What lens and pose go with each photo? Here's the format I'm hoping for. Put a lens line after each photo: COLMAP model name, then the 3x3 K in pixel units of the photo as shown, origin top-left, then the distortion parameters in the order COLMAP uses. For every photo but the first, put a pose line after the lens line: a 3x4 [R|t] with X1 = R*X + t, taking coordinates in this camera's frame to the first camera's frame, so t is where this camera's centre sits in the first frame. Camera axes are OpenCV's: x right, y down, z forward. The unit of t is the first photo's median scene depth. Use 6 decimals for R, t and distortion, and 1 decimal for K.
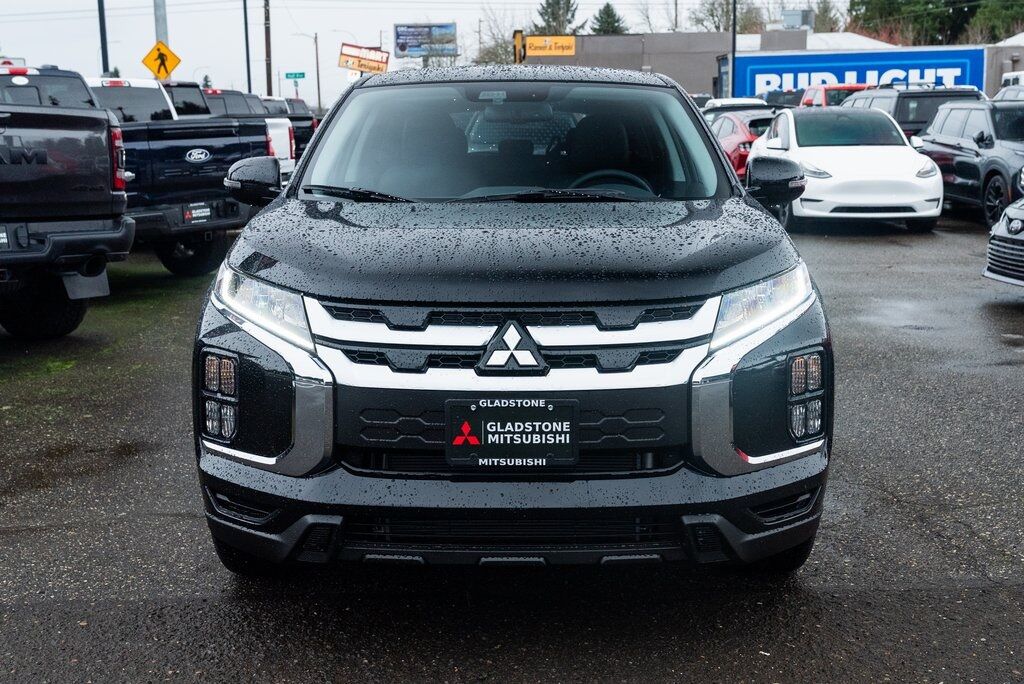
lens RADIAL K [[1205.1, 0, 513.7], [0, 1205.1, 344.3], [0, 0, 1]] dist [-0.036164, 0.000000]
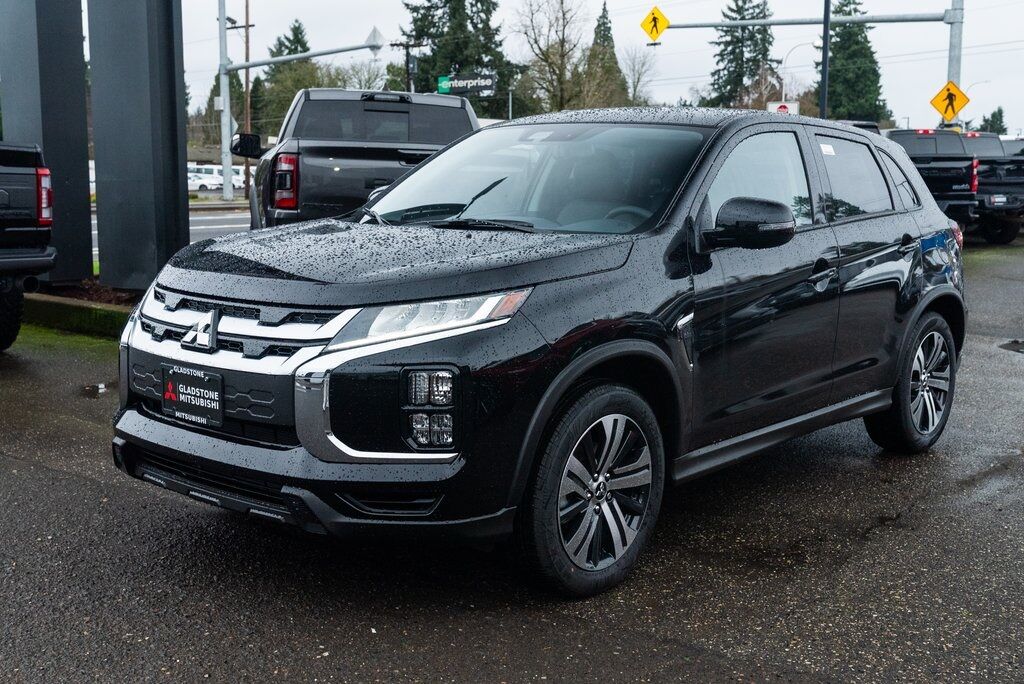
lens RADIAL K [[1205.1, 0, 514.6], [0, 1205.1, 339.5], [0, 0, 1]] dist [-0.036164, 0.000000]
pose [[0.772587, 0.106533, -0.625908, 1.049899], [-0.128873, 0.991614, 0.009704, -0.042299], [0.621693, 0.073166, 0.779837, 0.200152]]
